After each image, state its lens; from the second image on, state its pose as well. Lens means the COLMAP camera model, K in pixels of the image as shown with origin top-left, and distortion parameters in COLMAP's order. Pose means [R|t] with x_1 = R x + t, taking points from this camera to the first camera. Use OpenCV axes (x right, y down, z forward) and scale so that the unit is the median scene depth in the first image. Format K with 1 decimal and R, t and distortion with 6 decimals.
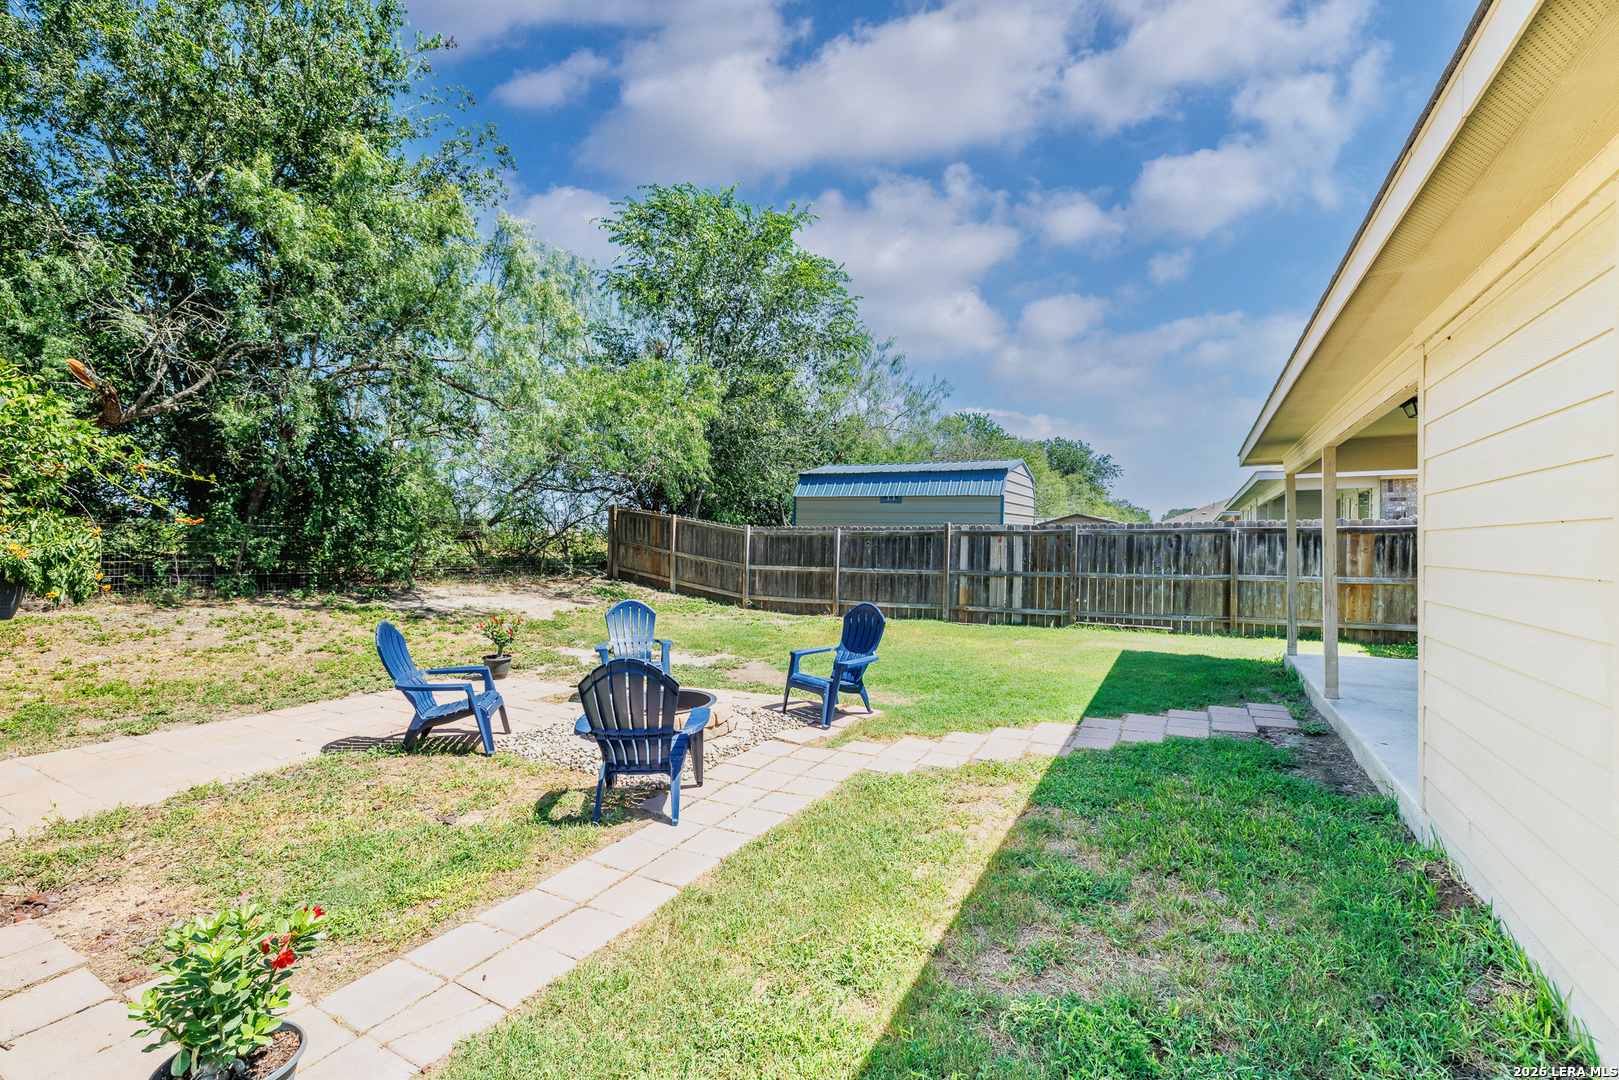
lens RADIAL K [[694.8, 0, 810.8], [0, 694.8, 544.8], [0, 0, 1]] dist [0.000994, 0.000343]
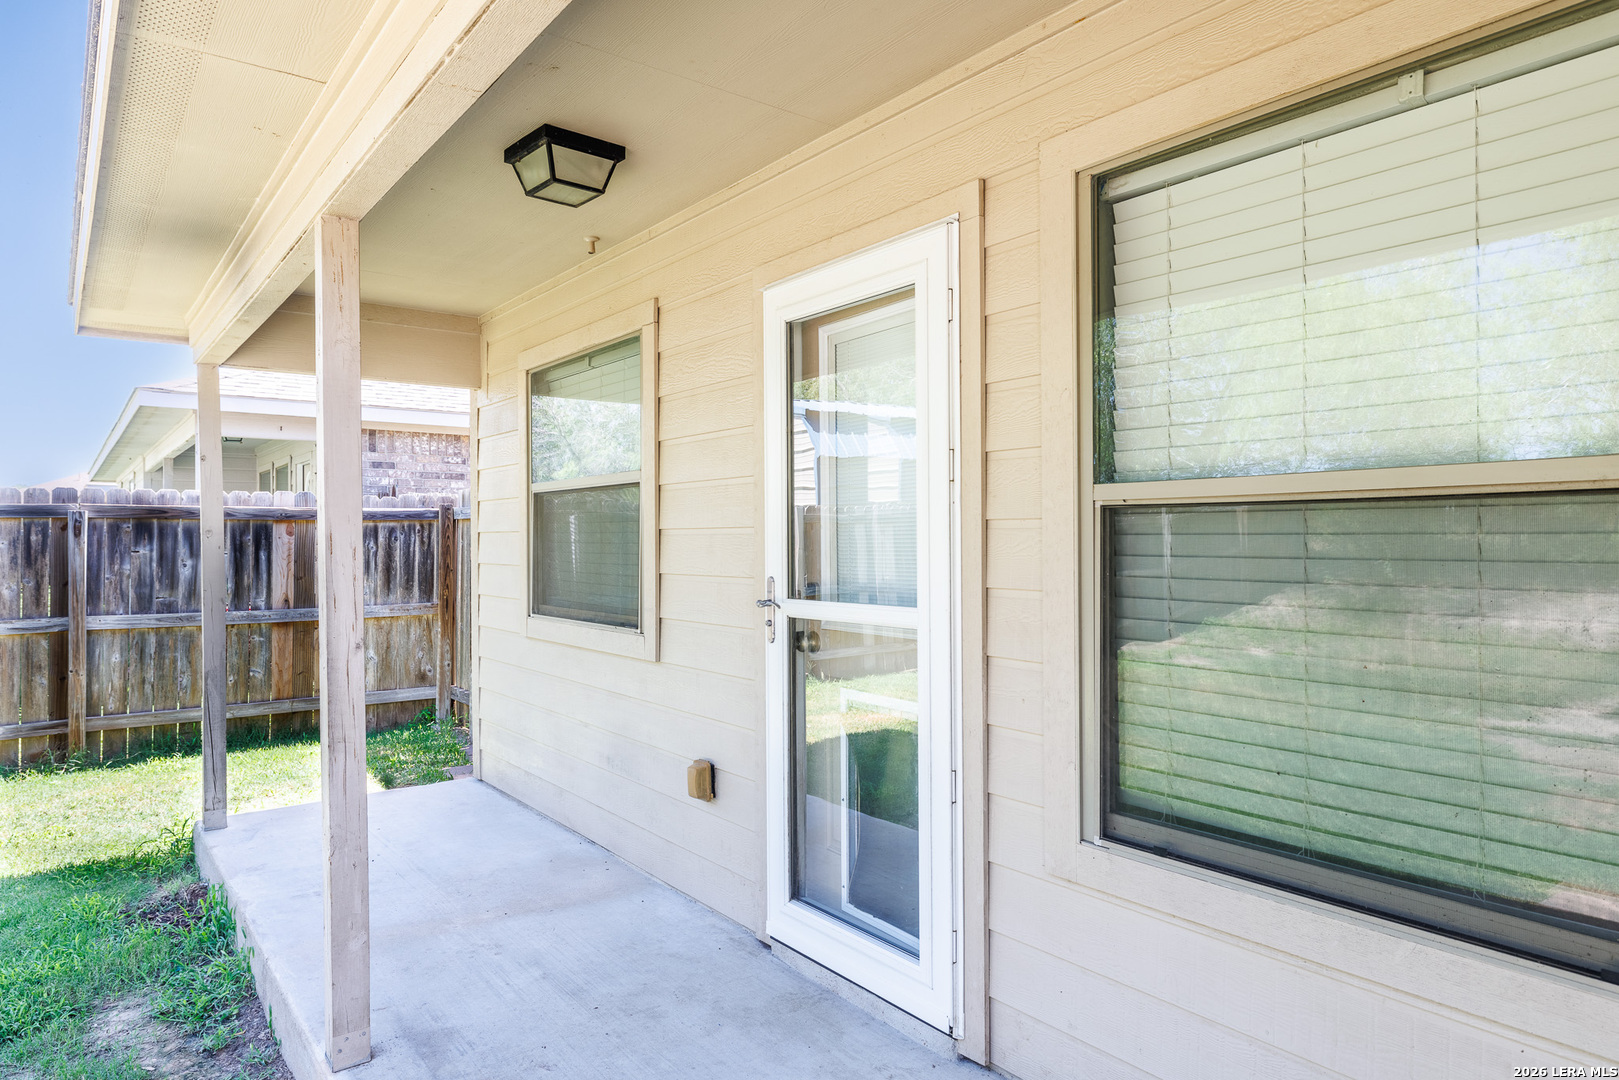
lens RADIAL K [[976.1, 0, 811.2], [0, 976.1, 543.2], [0, 0, 1]] dist [-0.001977, -0.000898]
pose [[0.398263, -0.005476, 0.917255, 0.252198], [0.003791, 0.999983, 0.004324, -0.002168], [-0.917263, 0.001755, 0.398278, 0.369026]]
